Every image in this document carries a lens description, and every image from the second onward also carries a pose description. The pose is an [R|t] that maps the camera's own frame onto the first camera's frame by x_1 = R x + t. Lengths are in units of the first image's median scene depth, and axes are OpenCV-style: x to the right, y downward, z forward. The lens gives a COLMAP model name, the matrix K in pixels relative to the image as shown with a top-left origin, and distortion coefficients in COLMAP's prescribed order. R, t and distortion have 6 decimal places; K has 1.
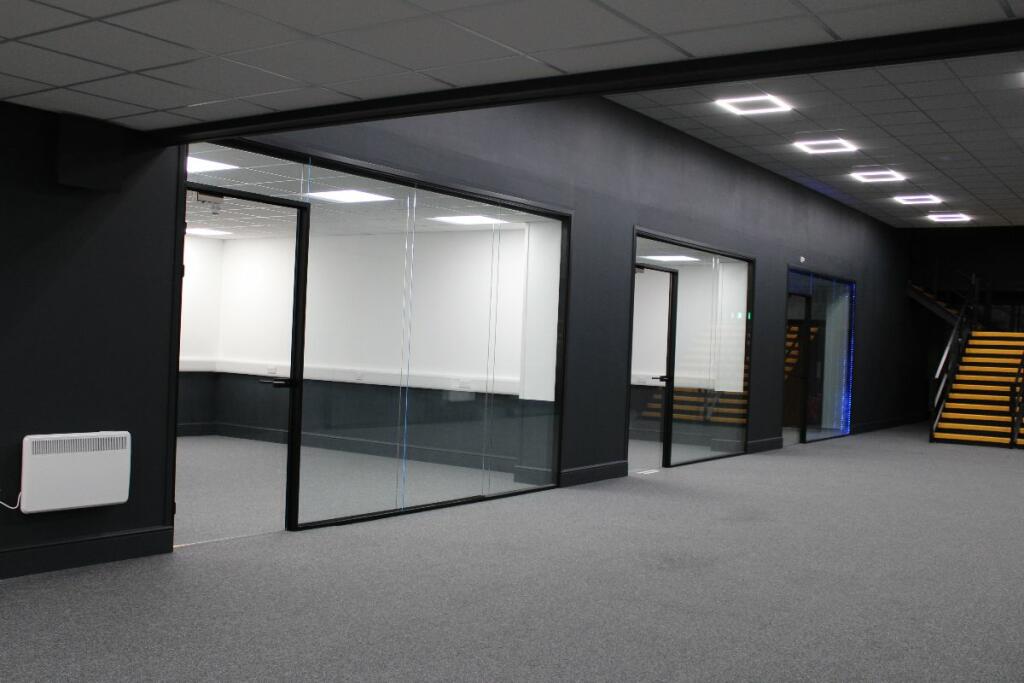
lens RADIAL K [[1019.8, 0, 513.3], [0, 1019.8, 330.0], [0, 0, 1]] dist [-0.232694, -0.002812]
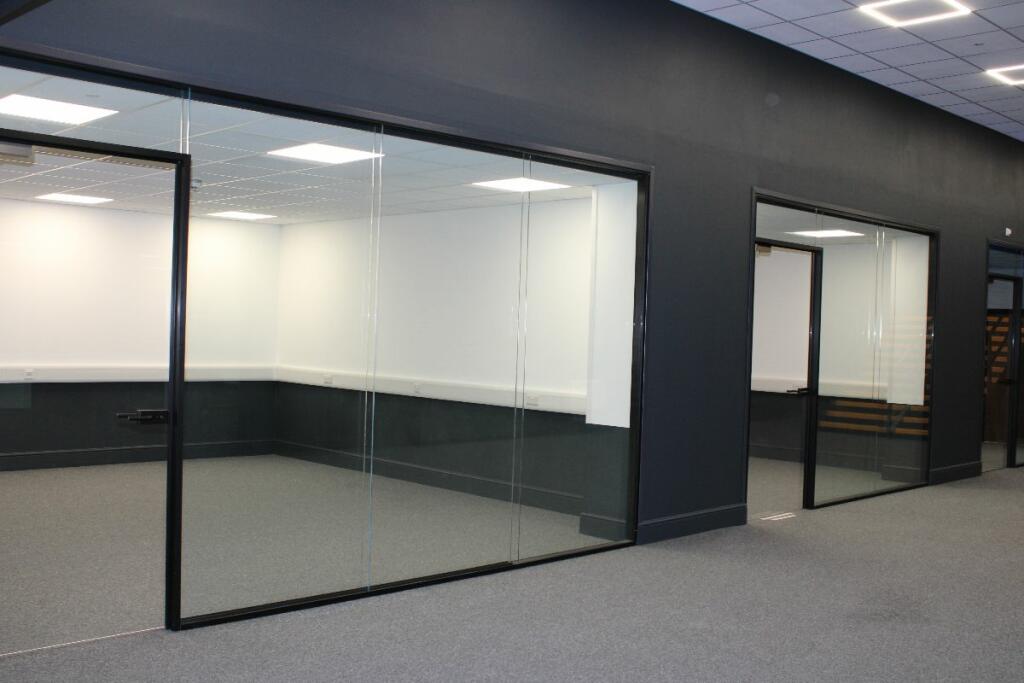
lens RADIAL K [[1030.6, 0, 512.0], [0, 1030.6, 341.5], [0, 0, 1]] dist [-0.174833, 0.152768]
pose [[0.979224, -0.007887, -0.202626, 0.096455], [0.011679, 0.999778, 0.017521, -0.005287], [0.202443, -0.019523, 0.979099, 0.232763]]
